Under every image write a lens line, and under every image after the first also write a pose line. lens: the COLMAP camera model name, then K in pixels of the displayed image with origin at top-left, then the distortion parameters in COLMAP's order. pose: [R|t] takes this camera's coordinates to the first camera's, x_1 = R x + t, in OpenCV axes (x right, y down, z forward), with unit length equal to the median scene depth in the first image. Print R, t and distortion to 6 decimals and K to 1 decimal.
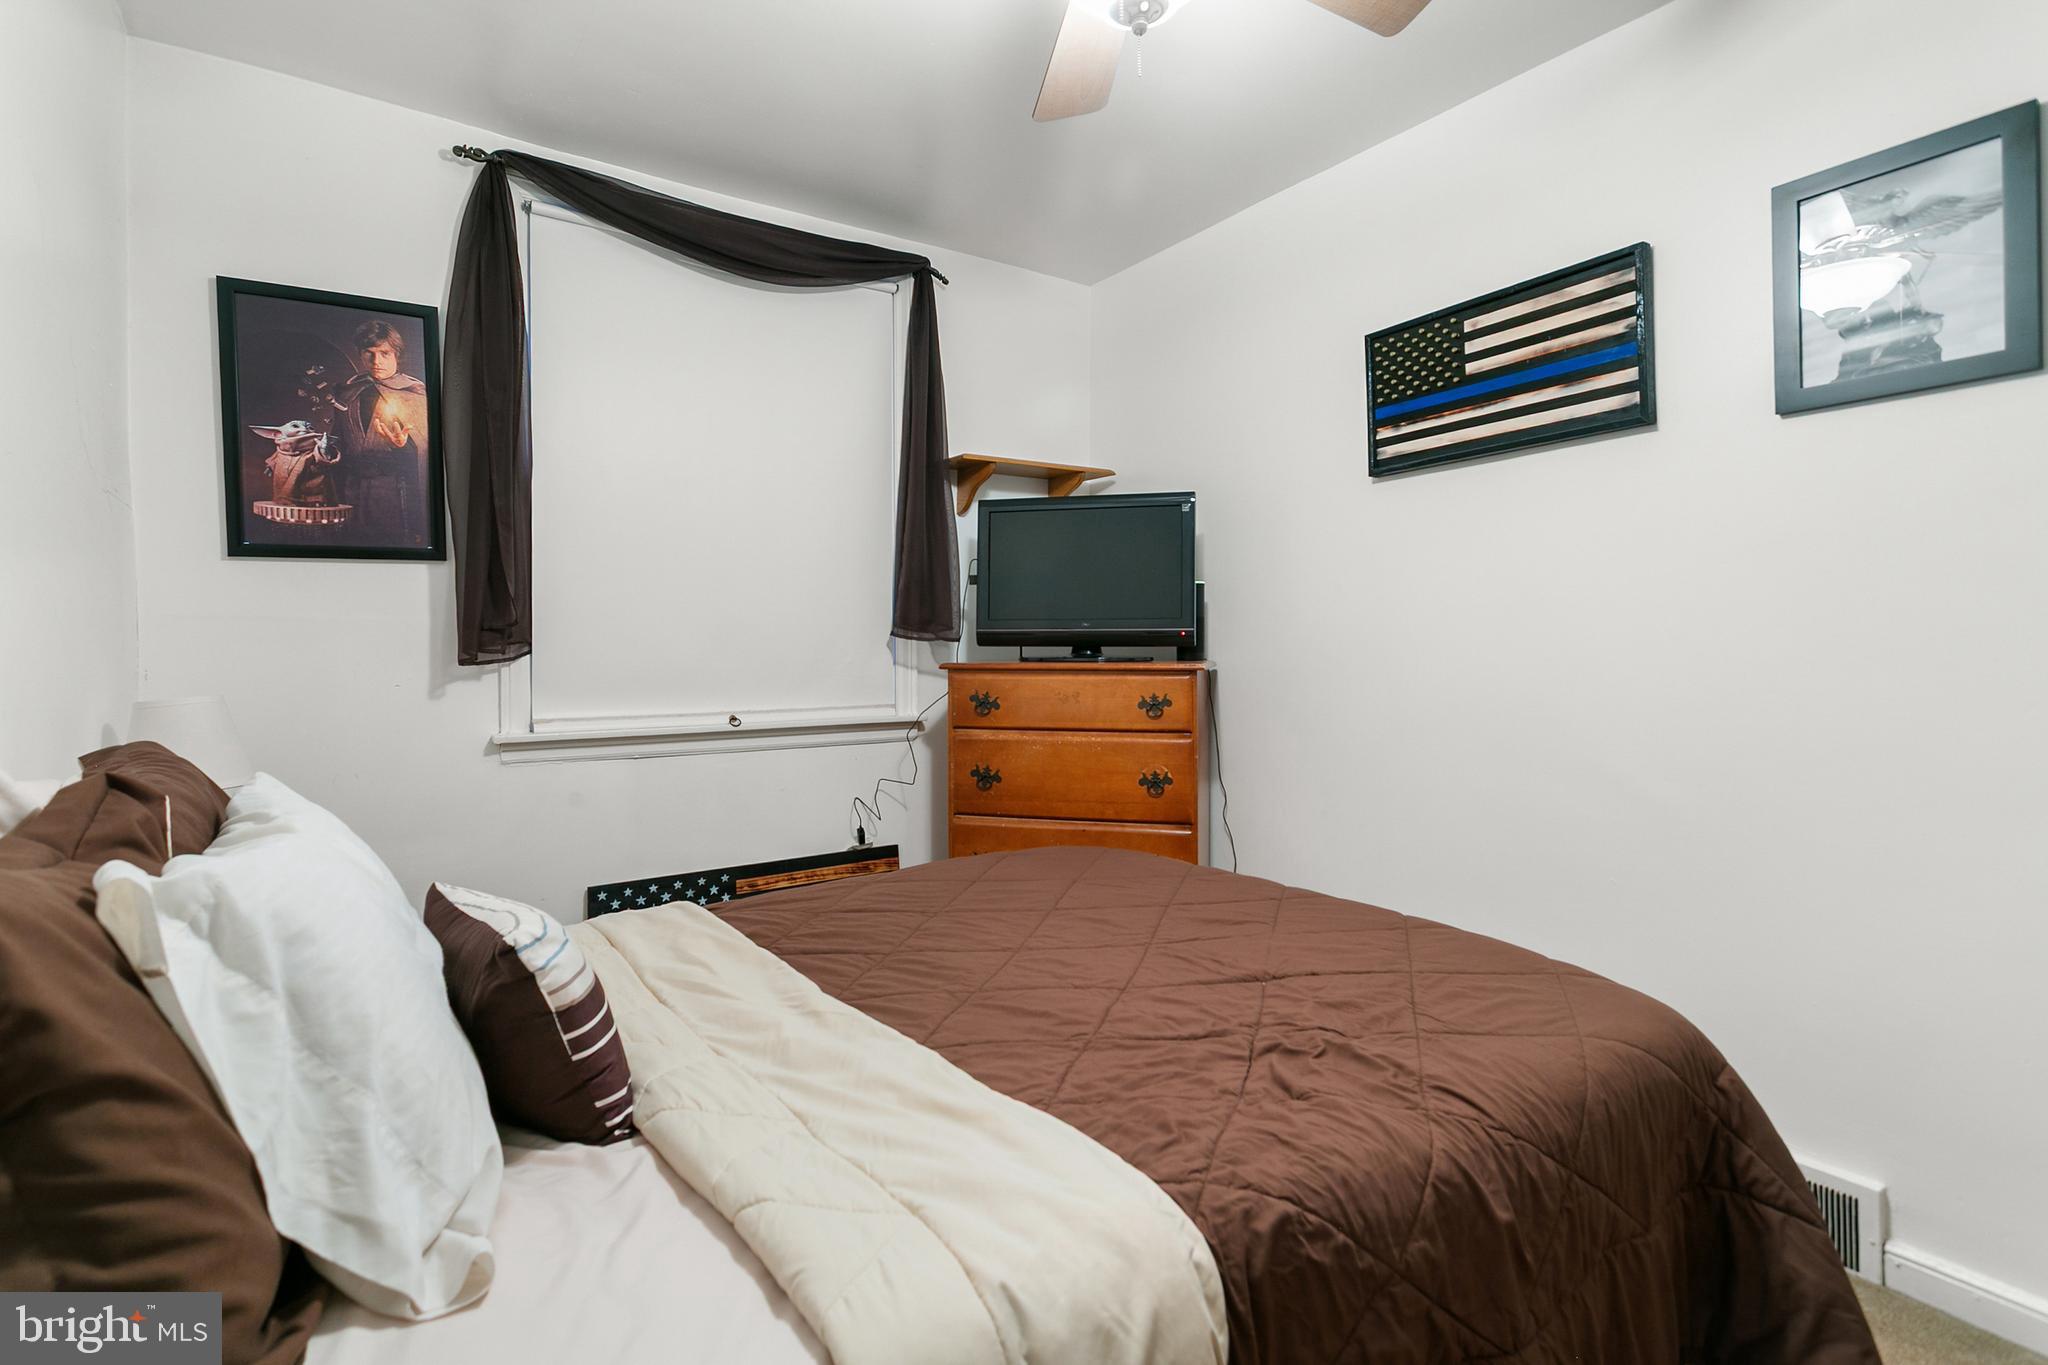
lens RADIAL K [[992.5, 0, 1014.5], [0, 992.5, 684.4], [0, 0, 1]] dist [0.008199, 0.001026]
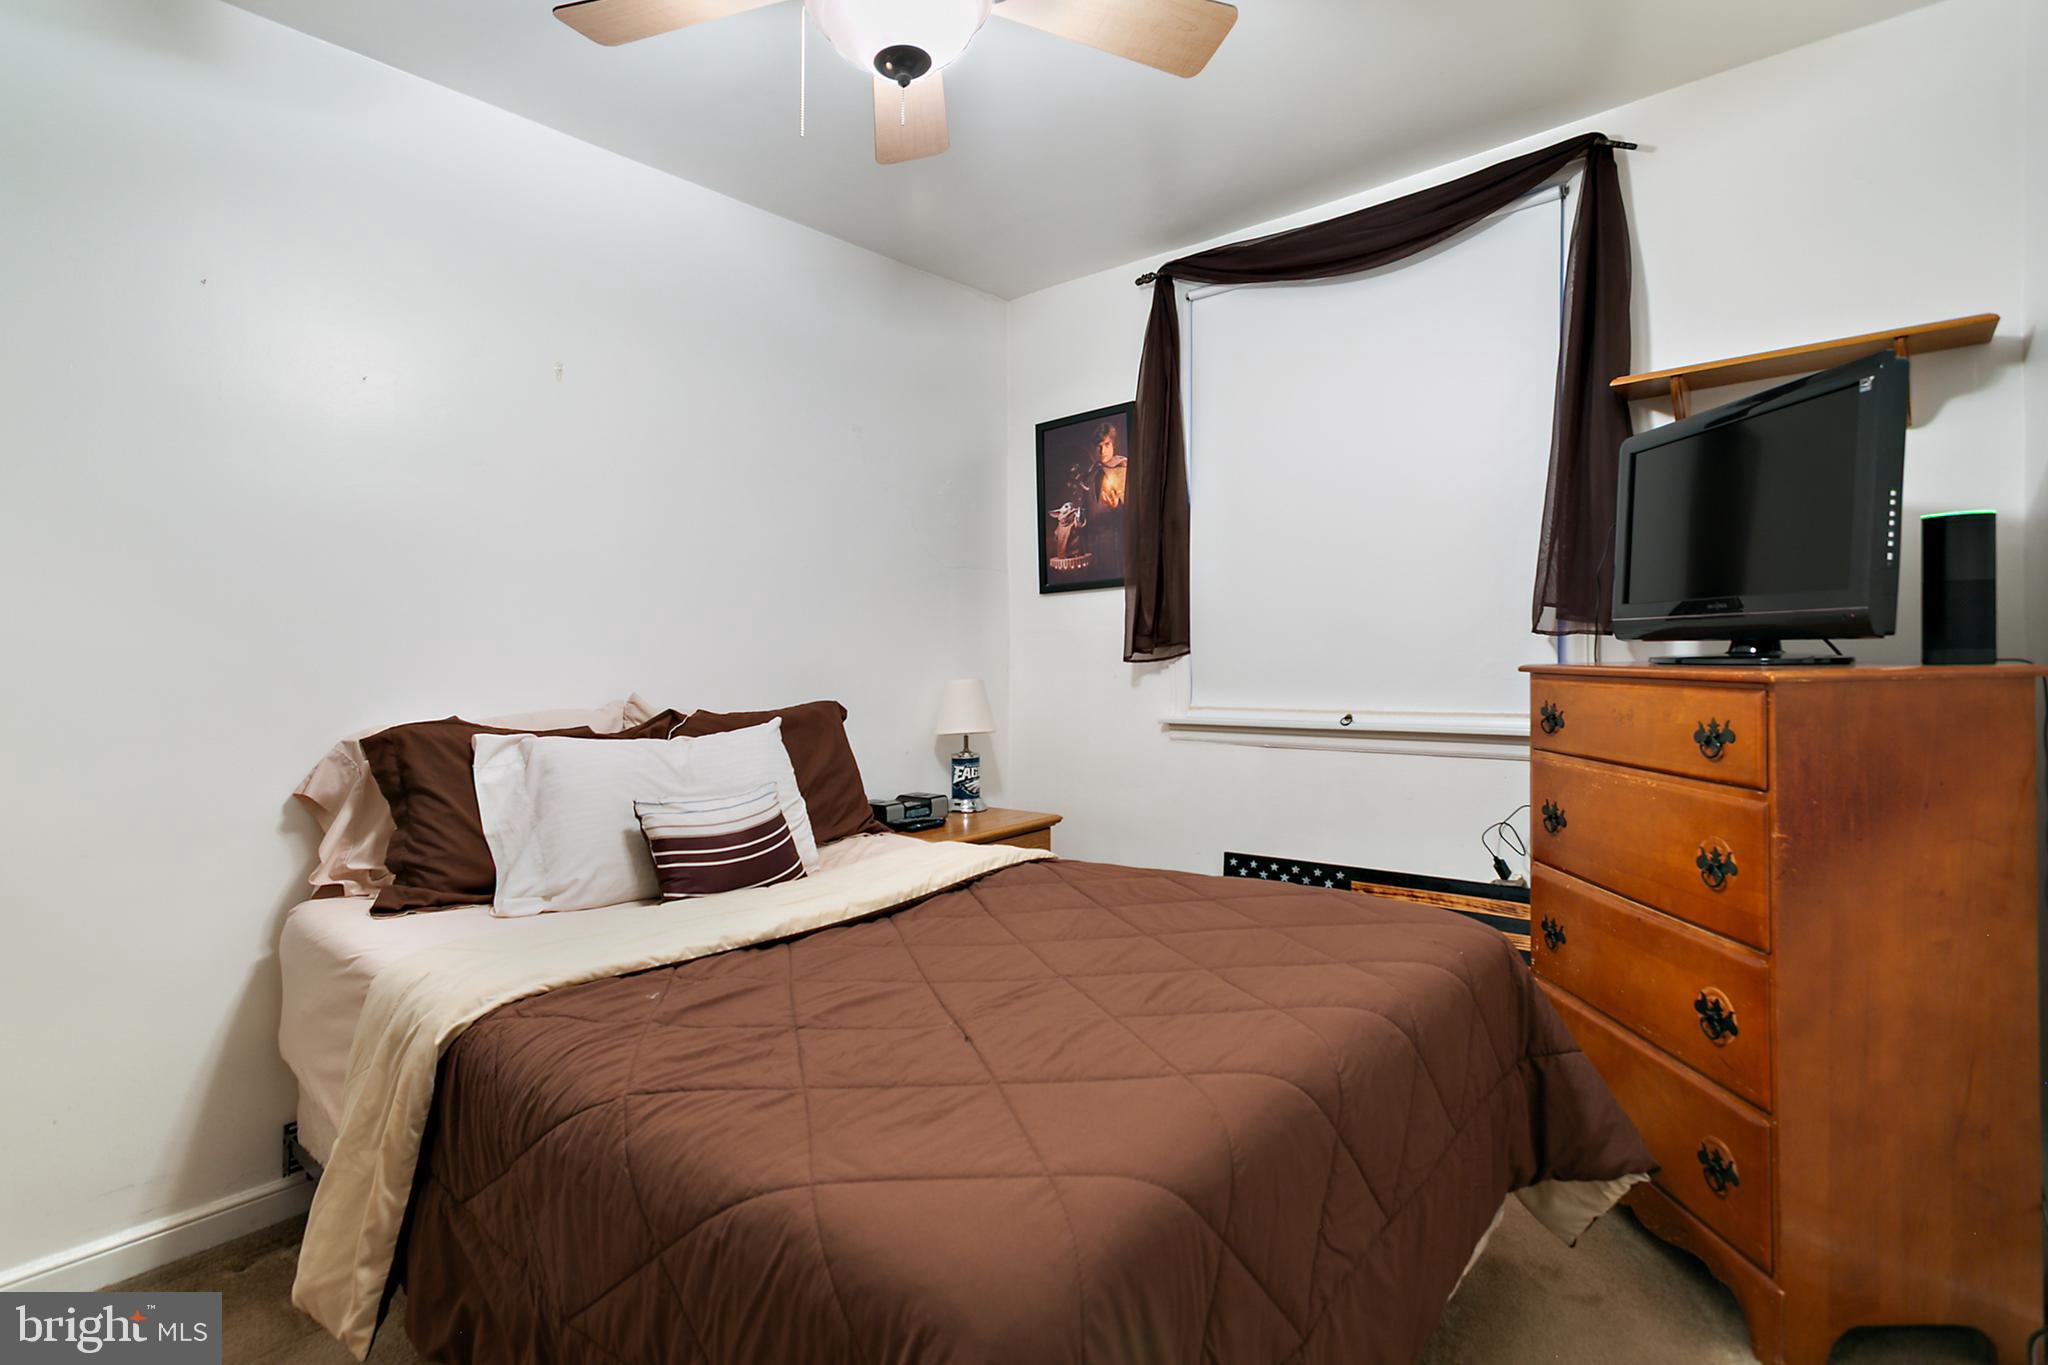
lens RADIAL K [[992.5, 0, 1015.1], [0, 992.5, 663.4], [0, 0, 1]] dist [0.008199, 0.001026]
pose [[0.270336, 0.011455, -0.962698, 0.657924], [-0.019783, 0.999784, 0.006341, -0.021911], [0.962563, 0.017331, 0.270504, 0.455503]]
